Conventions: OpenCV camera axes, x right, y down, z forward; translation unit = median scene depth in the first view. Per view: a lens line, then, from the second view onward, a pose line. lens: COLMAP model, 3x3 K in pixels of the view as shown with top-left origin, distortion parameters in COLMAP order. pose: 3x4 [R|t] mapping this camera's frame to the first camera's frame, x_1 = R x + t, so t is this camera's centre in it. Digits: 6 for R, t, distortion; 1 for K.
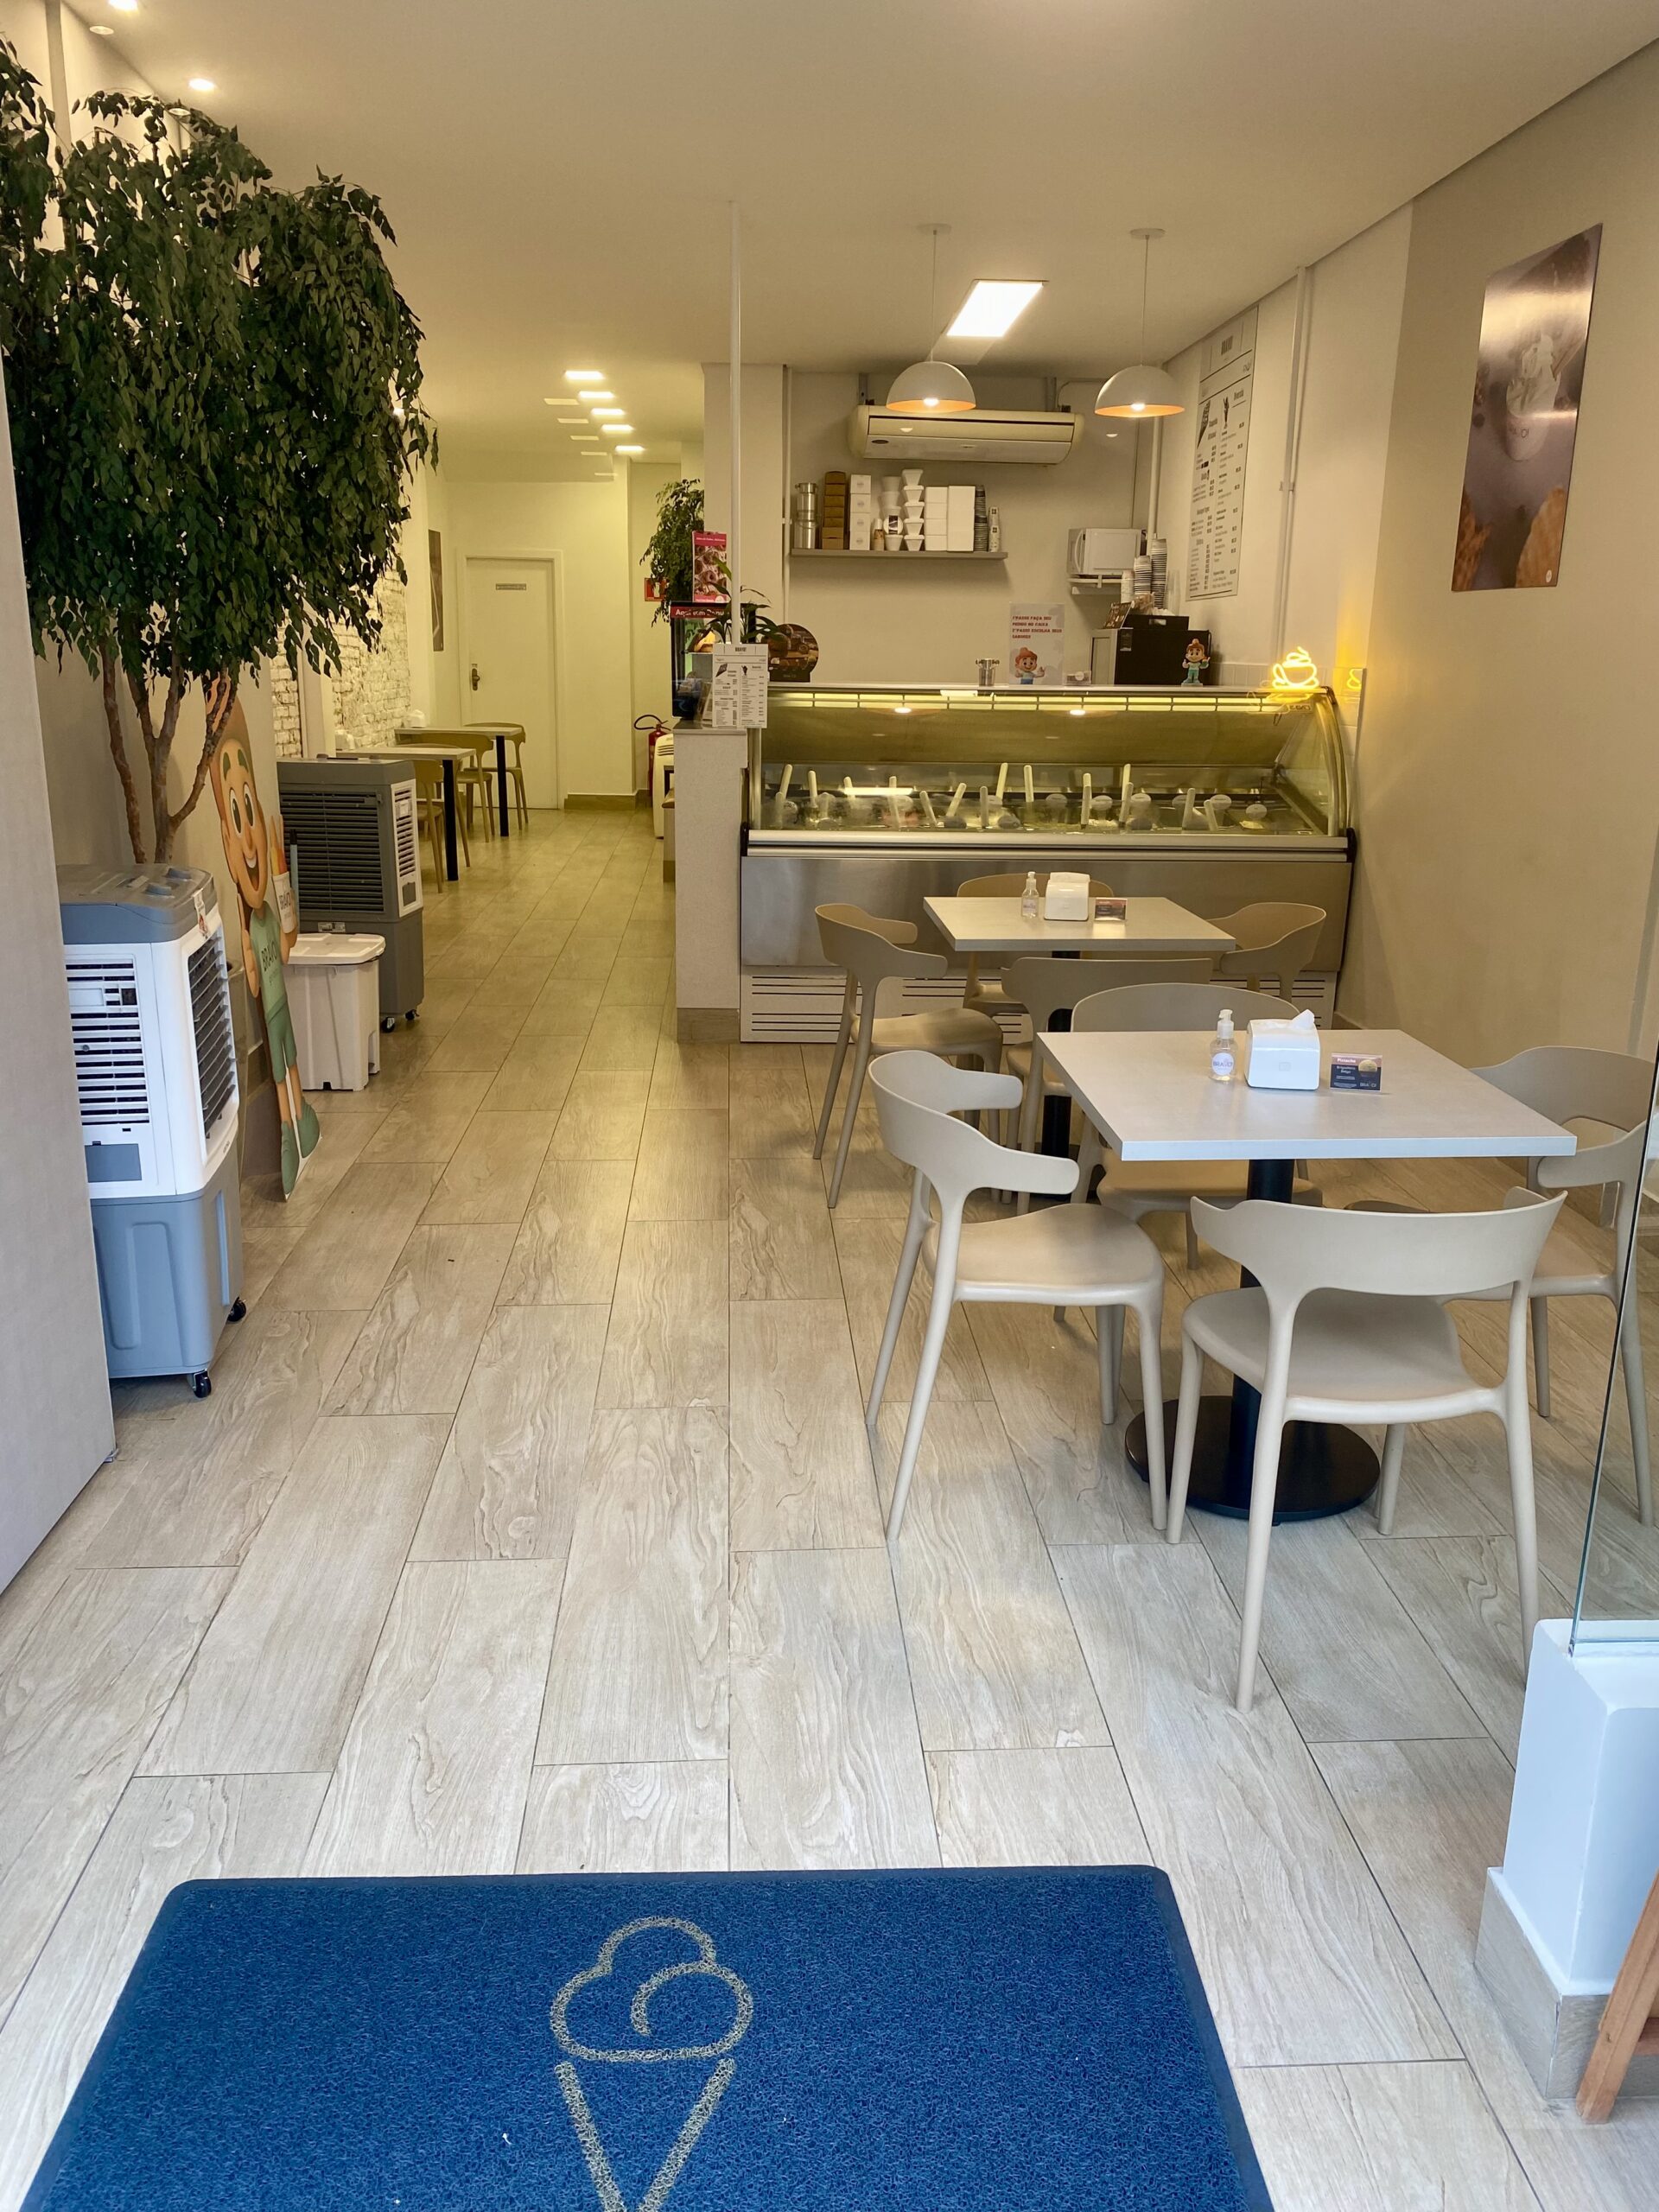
lens RADIAL K [[1925.4, 0, 960.0], [0, 1925.4, 1245.3], [0, 0, 1]] dist [-0.001959, -0.017292]
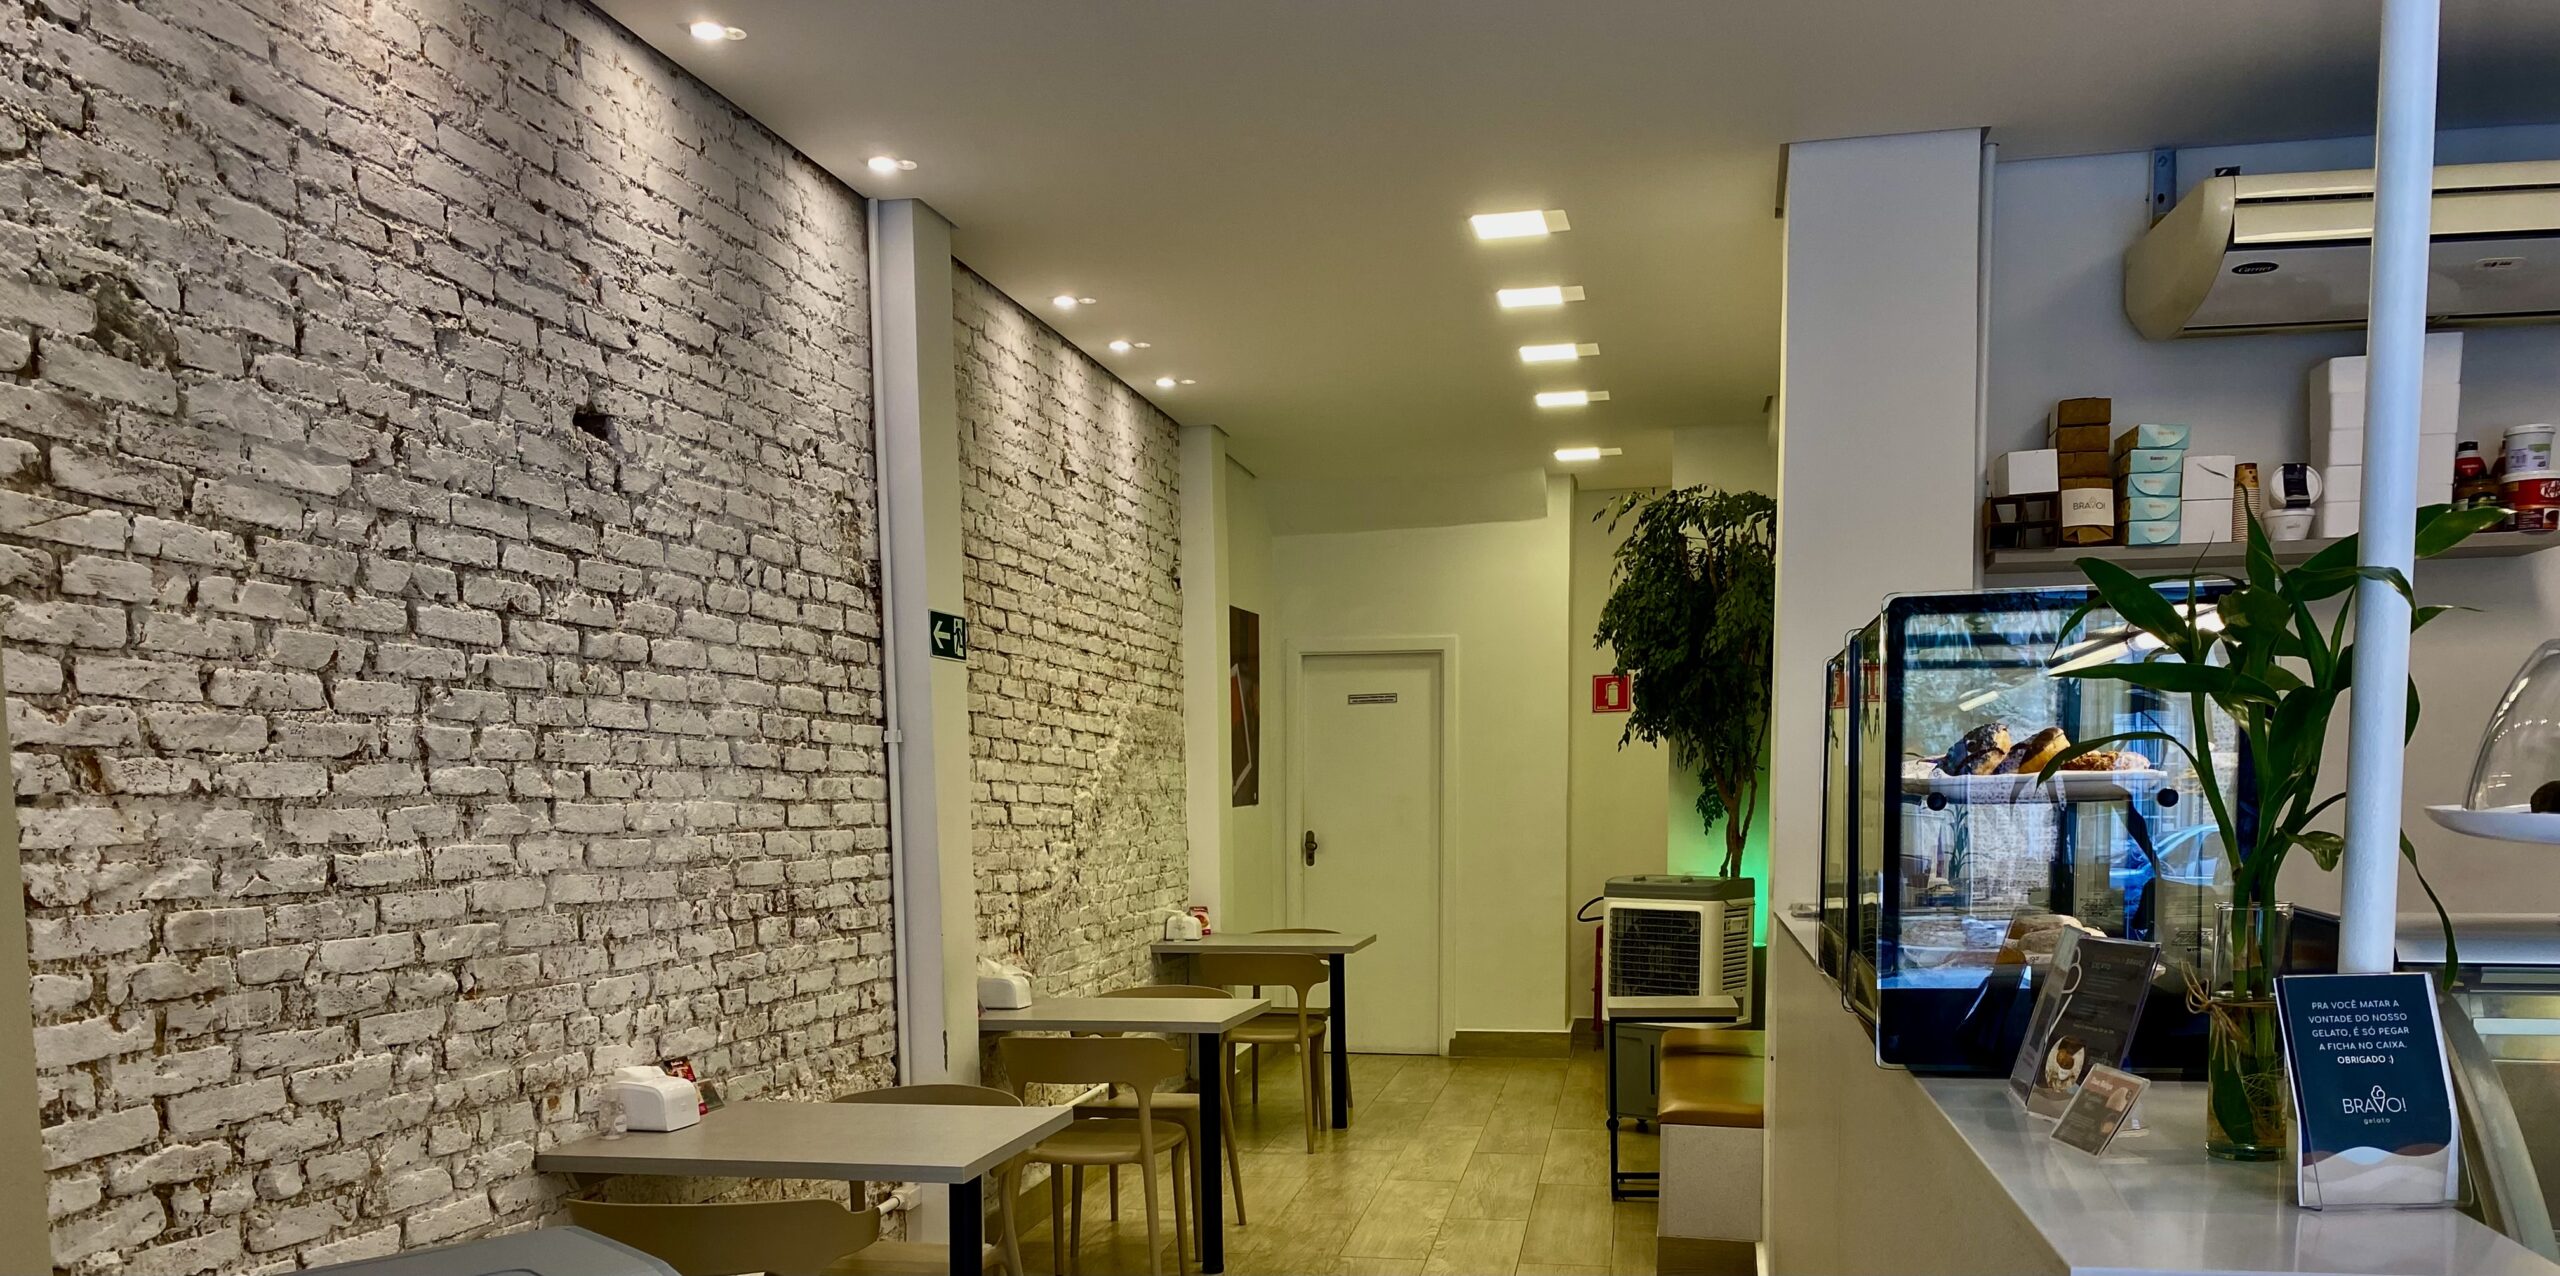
lens RADIAL K [[2226.3, 0, 1273.9], [0, 2226.3, 639.3], [0, 0, 1]] dist [-0.208102, 0.000180]
pose [[0.961826, -0.052255, -0.268628, -0.302755], [-0.047858, 0.934355, -0.353114, -0.453332], [0.269446, 0.352490, 0.896186, 1.457446]]
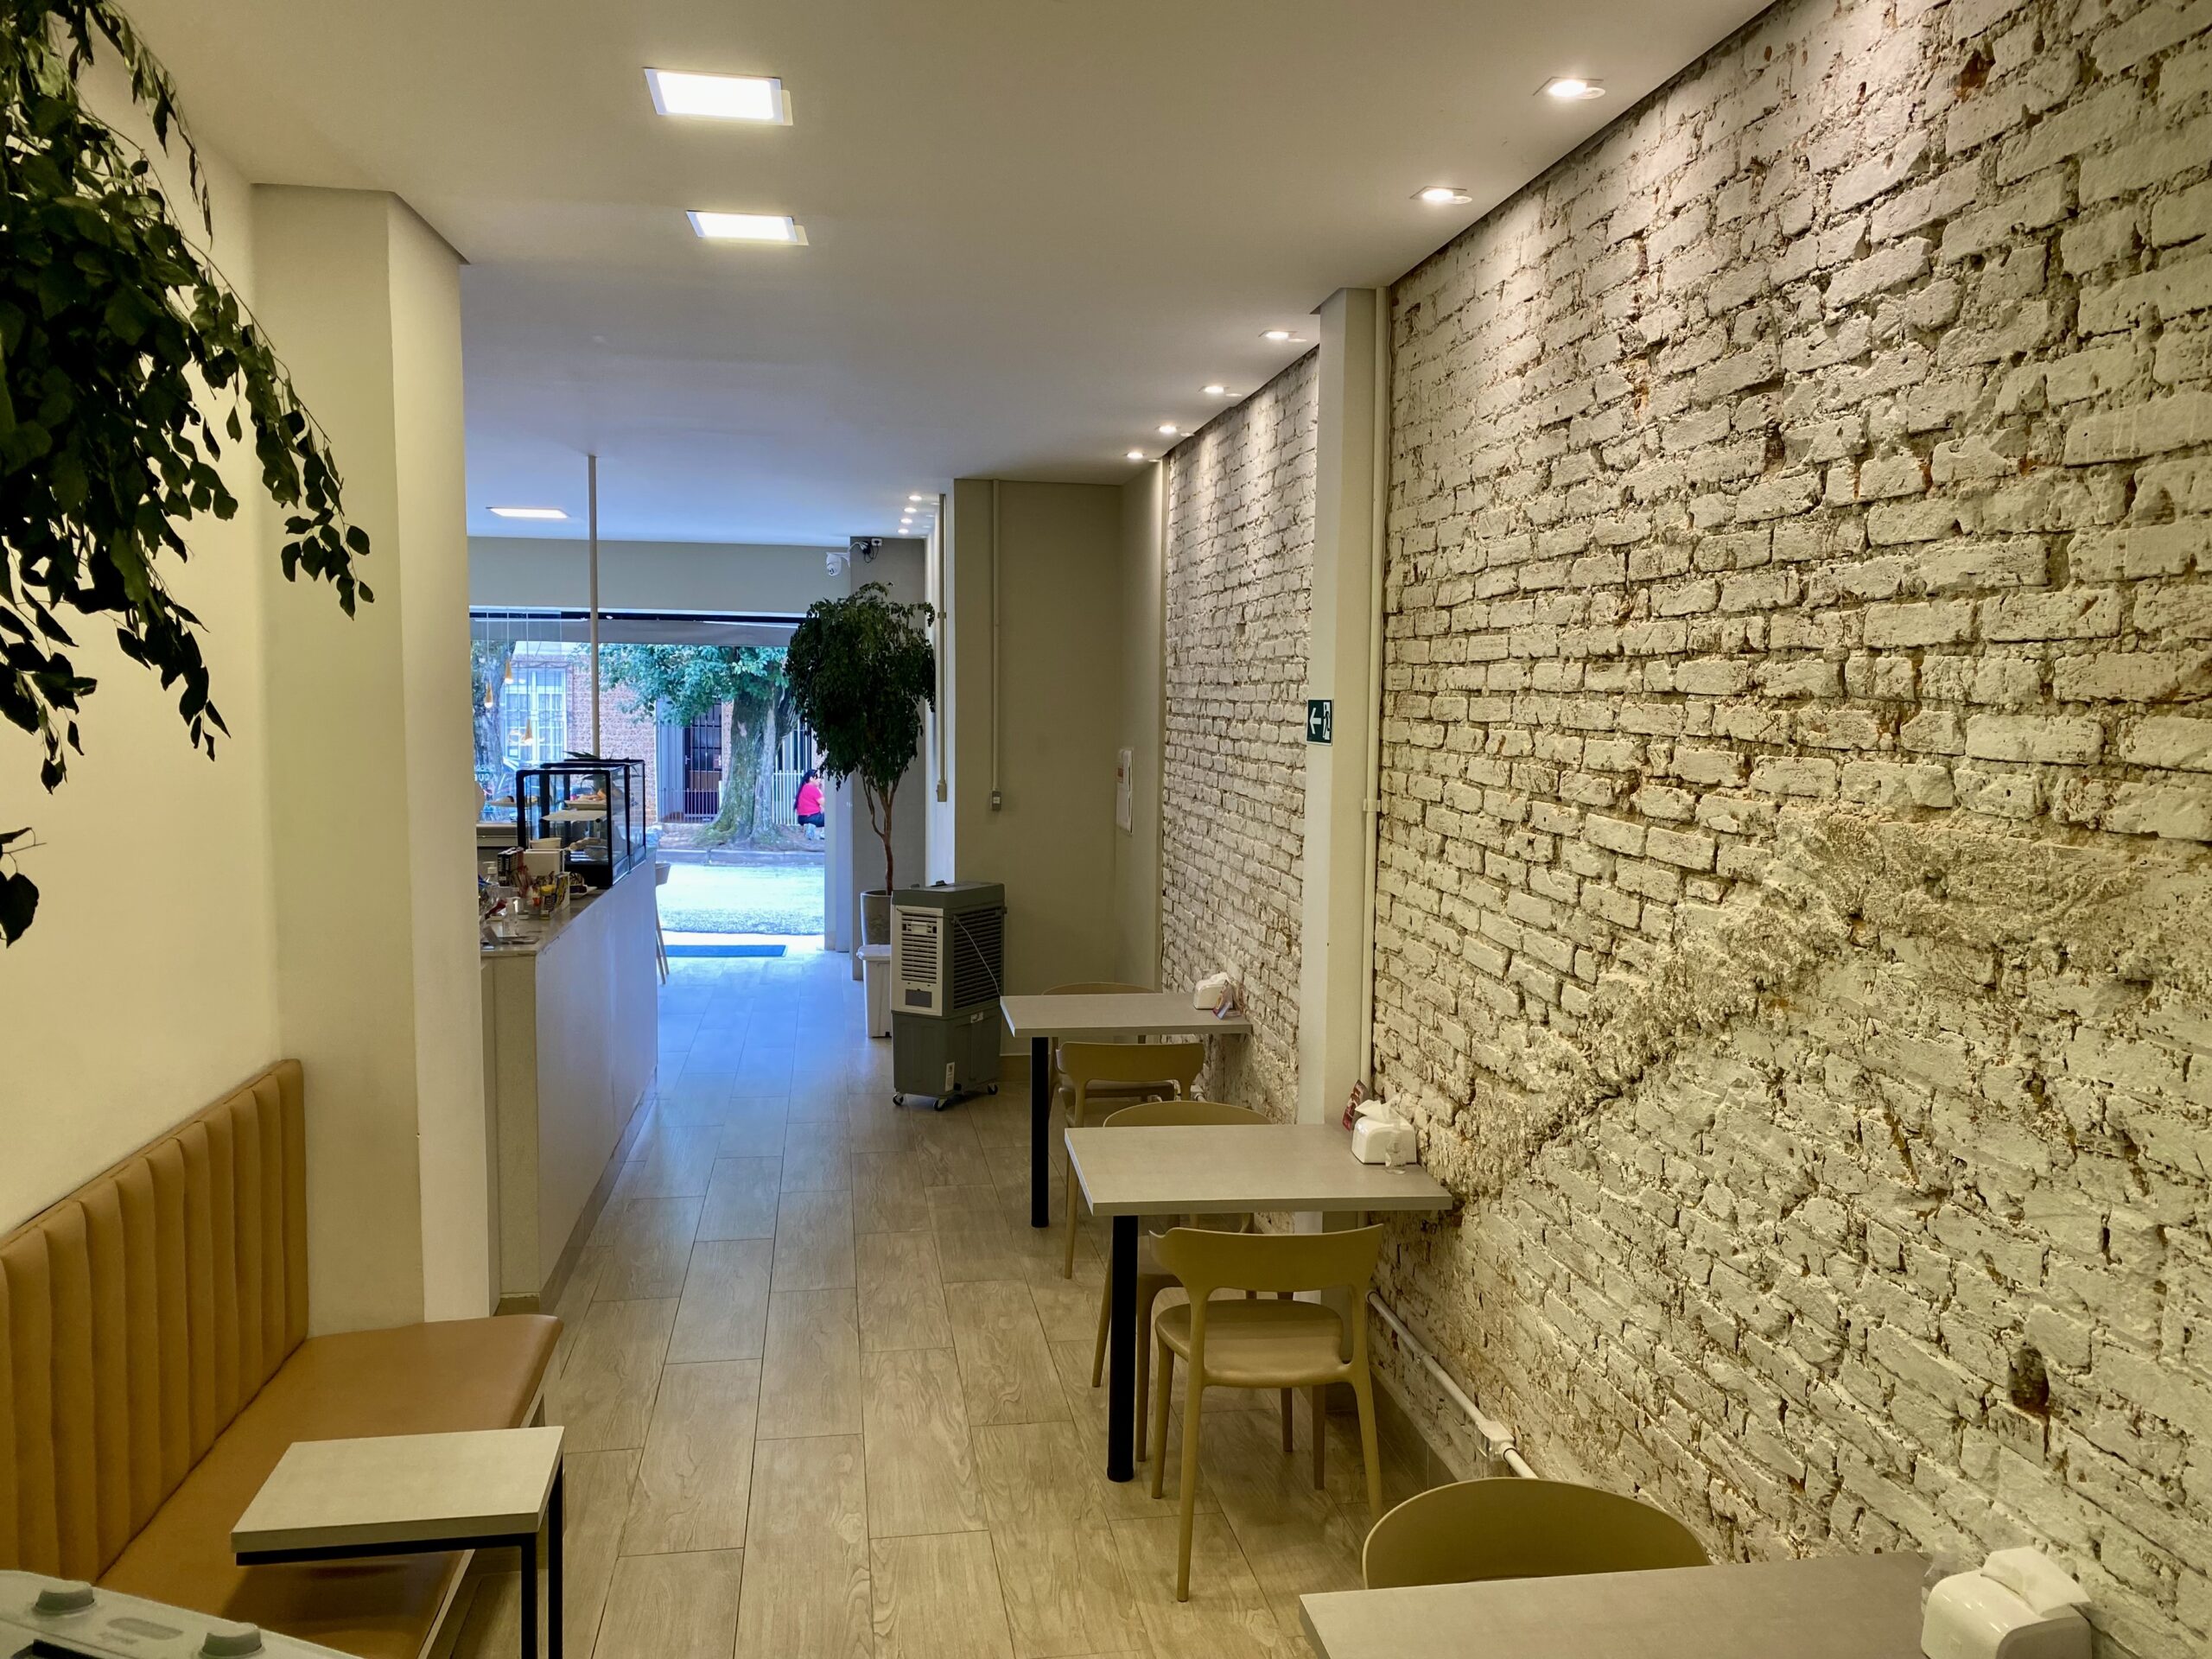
lens RADIAL K [[1925.4, 0, 1106.0], [0, 1925.4, 829.5], [0, 0, 1]] dist [-0.001959, -0.017292]
pose [[-0.999155, -0.026222, -0.031647, -0.724126], [-0.035914, 0.931446, 0.362104, -1.364333], [0.019983, 0.362934, -0.931600, 3.958307]]
